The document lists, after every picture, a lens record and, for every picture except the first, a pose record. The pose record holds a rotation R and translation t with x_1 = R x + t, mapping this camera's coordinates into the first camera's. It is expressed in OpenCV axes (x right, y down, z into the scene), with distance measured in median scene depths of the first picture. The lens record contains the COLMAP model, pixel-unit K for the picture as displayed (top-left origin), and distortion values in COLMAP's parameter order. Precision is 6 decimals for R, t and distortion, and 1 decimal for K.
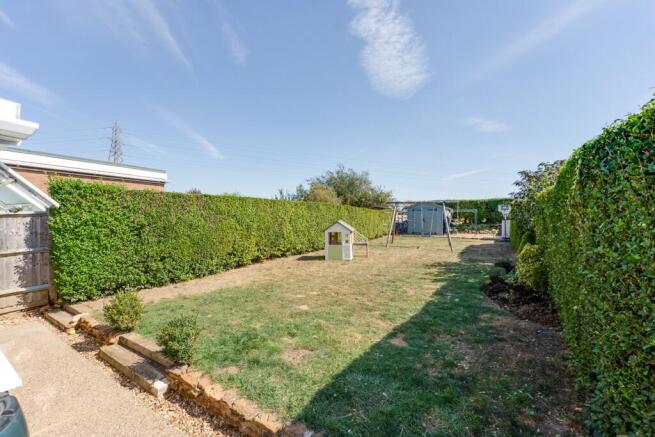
lens RADIAL K [[317.5, 0, 327.5], [0, 317.5, 218.5], [0, 0, 1]] dist [0.002491, 0.000279]
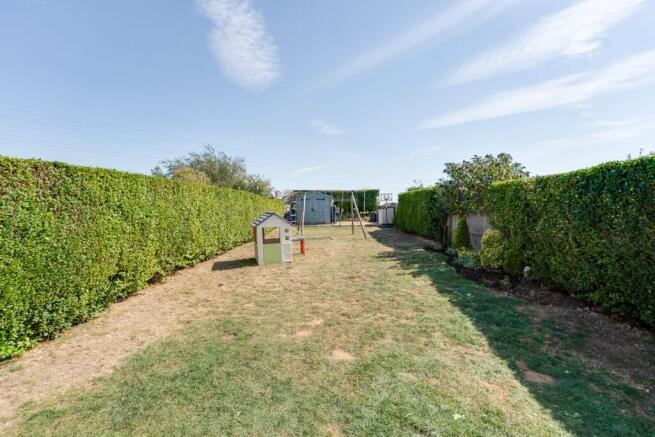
lens RADIAL K [[306.4, 0, 385.3], [0, 306.4, 221.5], [0, 0, 1]] dist [-0.001083, -0.000240]
pose [[0.828342, -0.039616, 0.558821, -0.179039], [0.015381, 0.998729, 0.048003, -0.002038], [-0.560012, -0.031168, 0.827898, 0.263866]]
